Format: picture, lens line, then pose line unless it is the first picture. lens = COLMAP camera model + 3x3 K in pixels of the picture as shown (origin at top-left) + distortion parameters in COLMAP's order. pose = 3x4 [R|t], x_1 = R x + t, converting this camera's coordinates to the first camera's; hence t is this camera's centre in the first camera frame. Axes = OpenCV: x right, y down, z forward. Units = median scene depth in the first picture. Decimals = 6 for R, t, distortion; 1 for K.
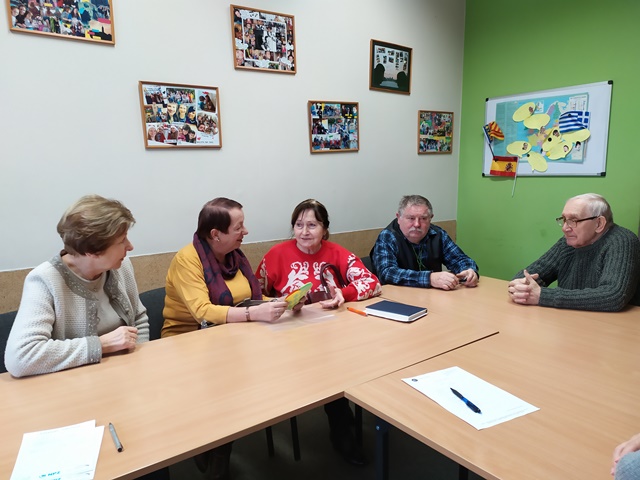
lens RADIAL K [[476.8, 0, 320.0], [0, 476.8, 240.0], [0, 0, 1]] dist [0.072833, -0.059331]
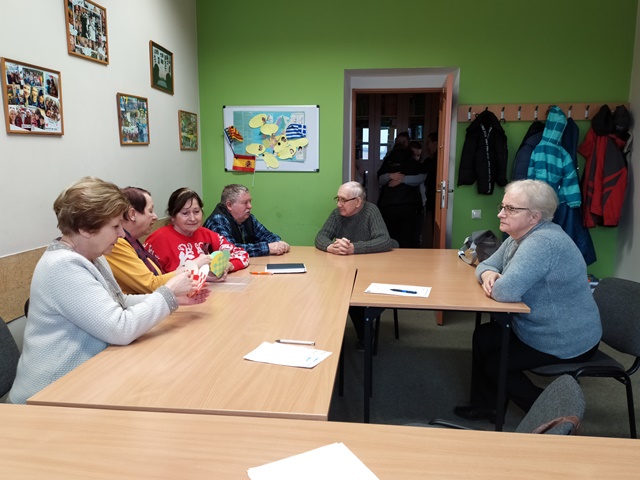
lens RADIAL K [[488.6, 0, 320.0], [0, 488.6, 240.0], [0, 0, 1]] dist [0.071960, -0.107540]
pose [[0.719493, -0.085926, 0.689164, -0.404171], [0.084769, 0.995763, 0.035654, 0.015192], [-0.689307, 0.032767, 0.723728, -0.032601]]
